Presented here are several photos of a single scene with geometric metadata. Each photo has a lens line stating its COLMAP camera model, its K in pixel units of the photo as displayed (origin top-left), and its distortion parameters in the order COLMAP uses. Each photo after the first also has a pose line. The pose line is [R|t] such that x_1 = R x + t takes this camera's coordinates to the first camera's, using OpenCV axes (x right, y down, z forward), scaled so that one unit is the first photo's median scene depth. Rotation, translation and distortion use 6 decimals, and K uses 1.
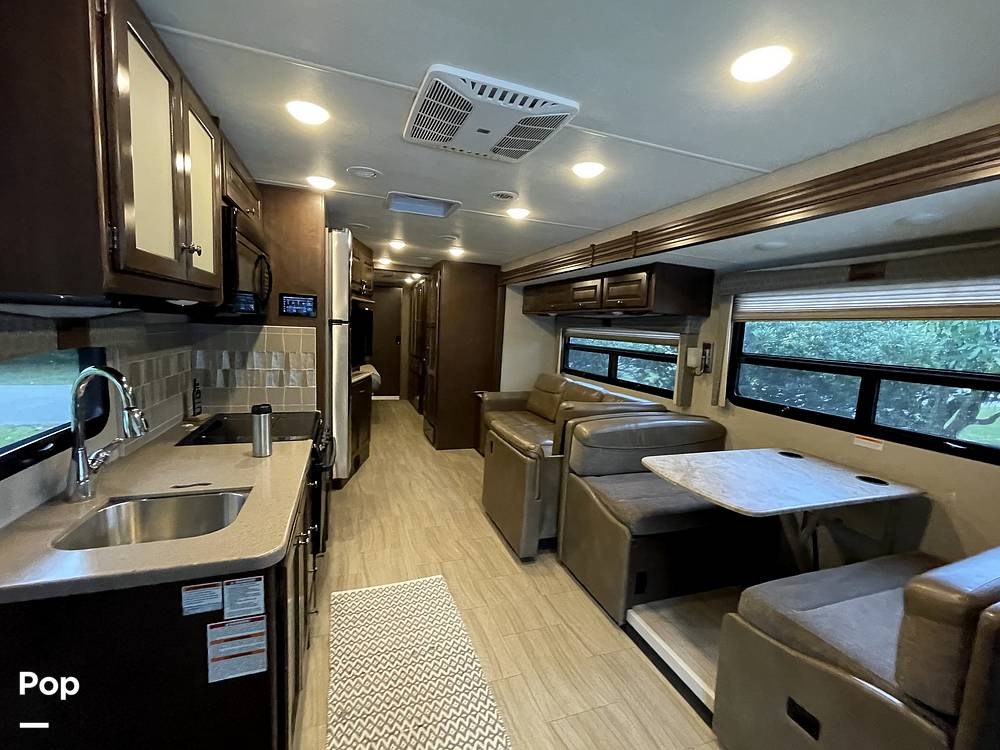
lens RADIAL K [[416.8, 0, 500.0], [0, 416.8, 375.0], [0, 0, 1]] dist [-0.000882, -0.000210]
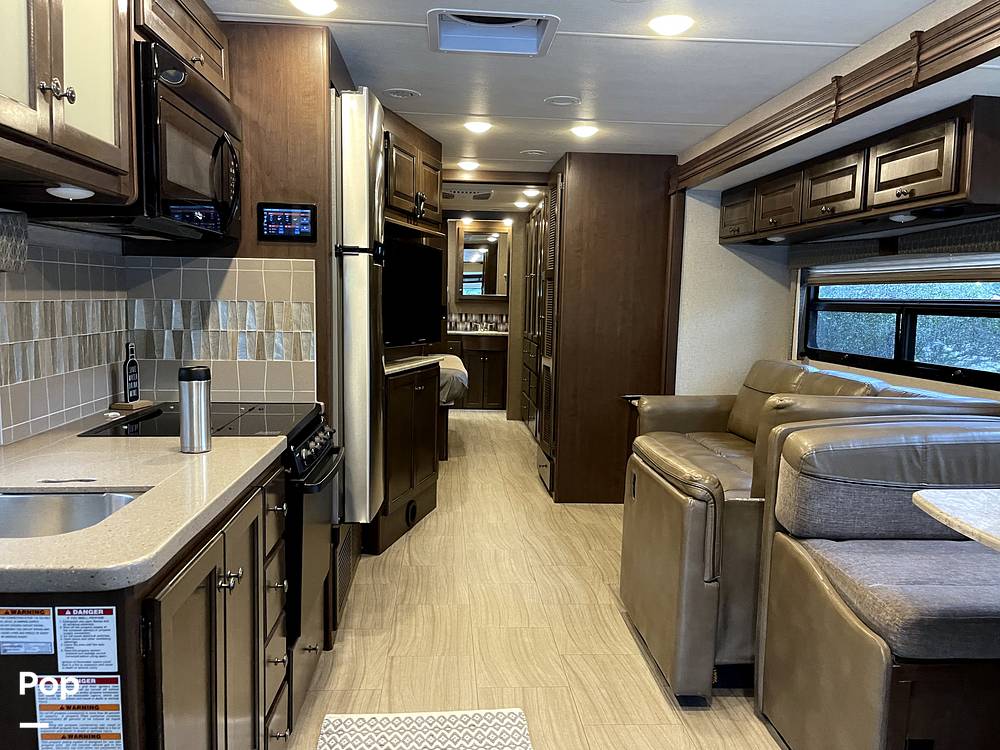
lens RADIAL K [[763.5, 0, 500.0], [0, 763.5, 375.0], [0, 0, 1]] dist [0.060490, -0.071831]
pose [[0.964571, -0.002341, -0.263813, 0.090593], [-0.001609, 0.999890, -0.014756, 0.061664], [0.263818, 0.014658, 0.964461, 0.029900]]
